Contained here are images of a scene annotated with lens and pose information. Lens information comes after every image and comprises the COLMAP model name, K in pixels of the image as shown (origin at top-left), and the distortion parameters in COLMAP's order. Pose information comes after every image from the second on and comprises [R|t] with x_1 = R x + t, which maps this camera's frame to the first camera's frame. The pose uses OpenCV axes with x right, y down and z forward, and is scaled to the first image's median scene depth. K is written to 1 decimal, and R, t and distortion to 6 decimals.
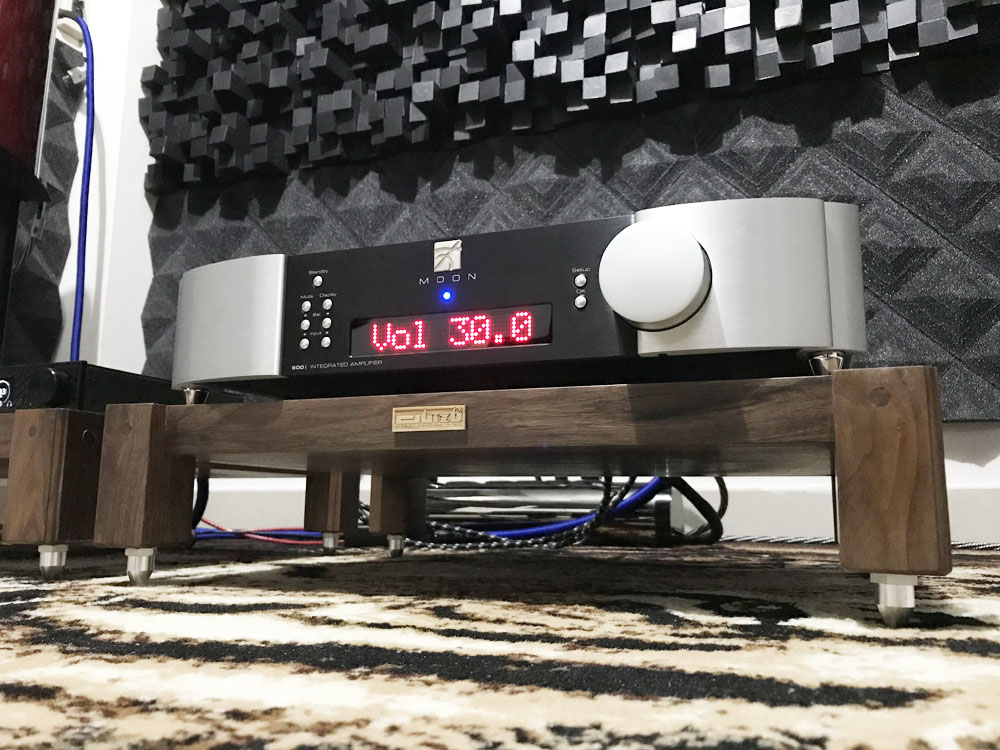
lens RADIAL K [[810.4, 0, 500.0], [0, 810.4, 375.0], [0, 0, 1]] dist [0.039466, -0.060606]
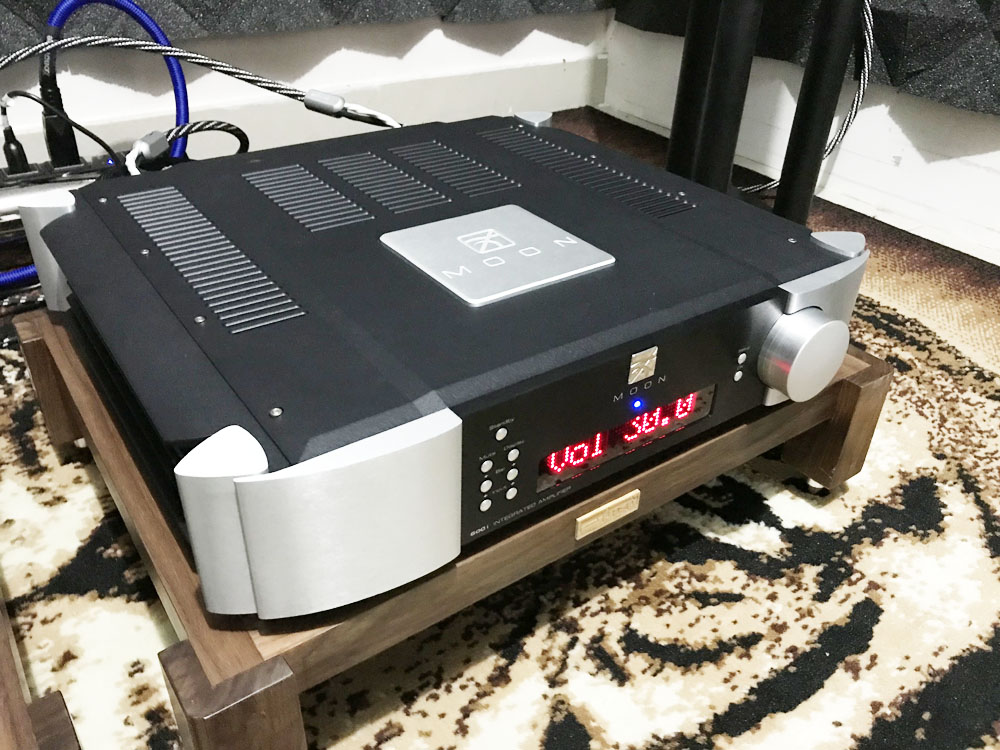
lens RADIAL K [[810.4, 0, 500.0], [0, 810.4, 375.0], [0, 0, 1]] dist [0.039466, -0.060606]
pose [[0.556249, -0.437573, 0.706482, -0.742114], [-0.141049, 0.788095, 0.599176, -0.616378], [-0.818958, -0.432940, 0.376658, 0.768599]]
